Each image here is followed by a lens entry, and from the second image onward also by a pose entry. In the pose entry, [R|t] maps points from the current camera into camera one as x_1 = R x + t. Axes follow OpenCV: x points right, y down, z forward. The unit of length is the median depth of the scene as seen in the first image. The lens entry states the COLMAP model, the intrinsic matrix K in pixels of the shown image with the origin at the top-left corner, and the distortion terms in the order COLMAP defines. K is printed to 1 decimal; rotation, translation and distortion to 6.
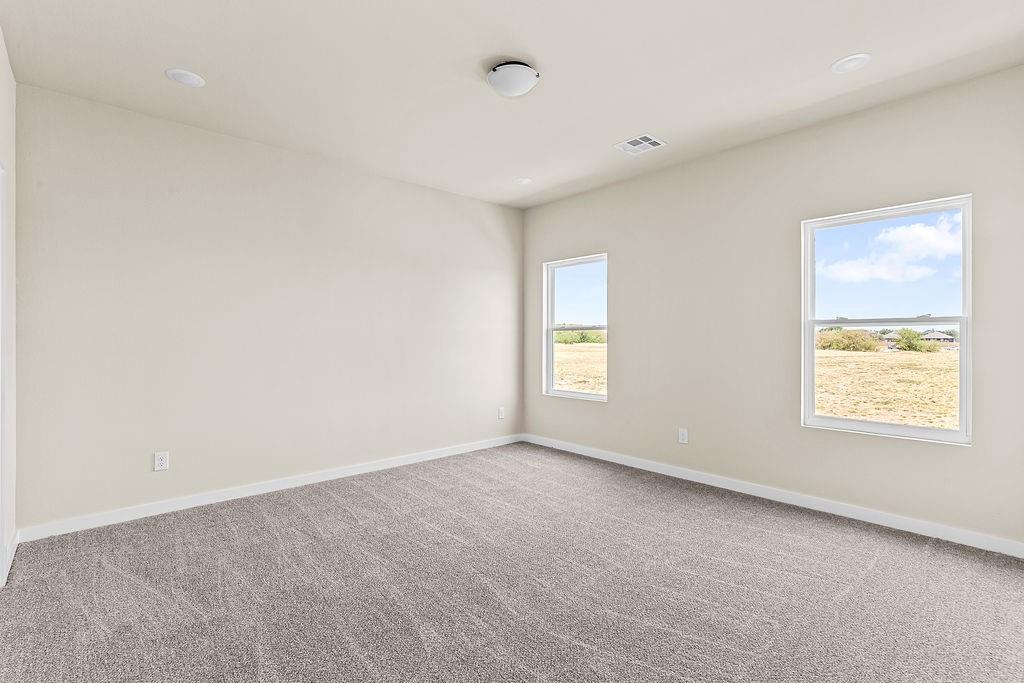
lens RADIAL K [[468.4, 0, 512.0], [0, 468.4, 341.5], [0, 0, 1]] dist [0.002123, 0.000123]
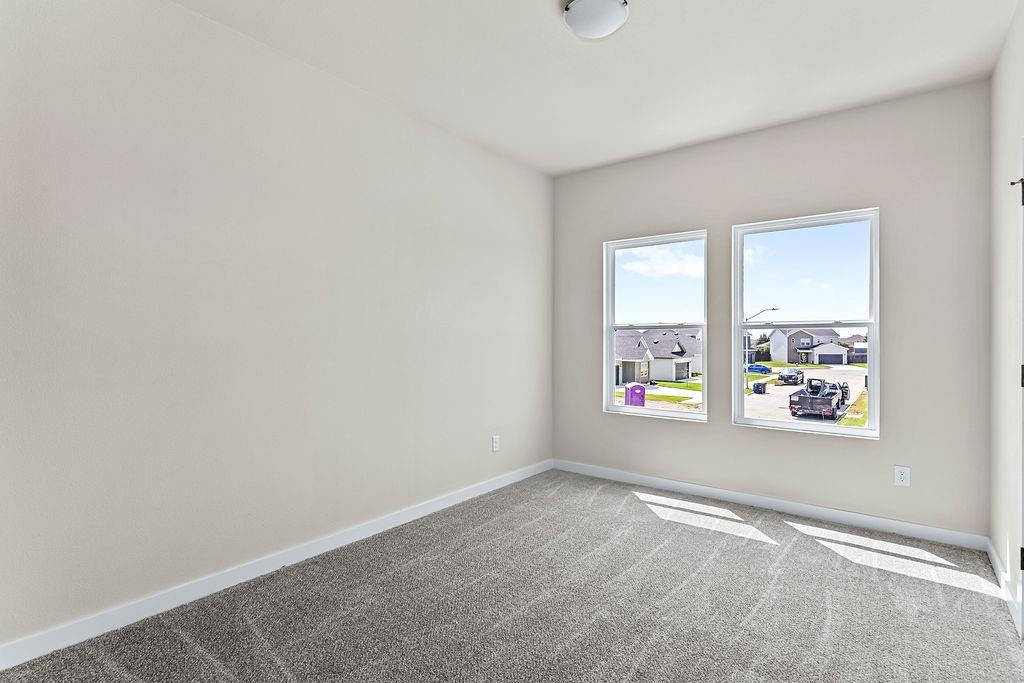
lens RADIAL K [[483.9, 0, 512.0], [0, 483.9, 341.5], [0, 0, 1]] dist [-0.001173, -0.000080]
pose [[0.986488, 0.000586, 0.163830, -0.187073], [-0.000023, 0.999994, -0.003439, -0.001037], [-0.163831, 0.003389, 0.986483, 0.201707]]
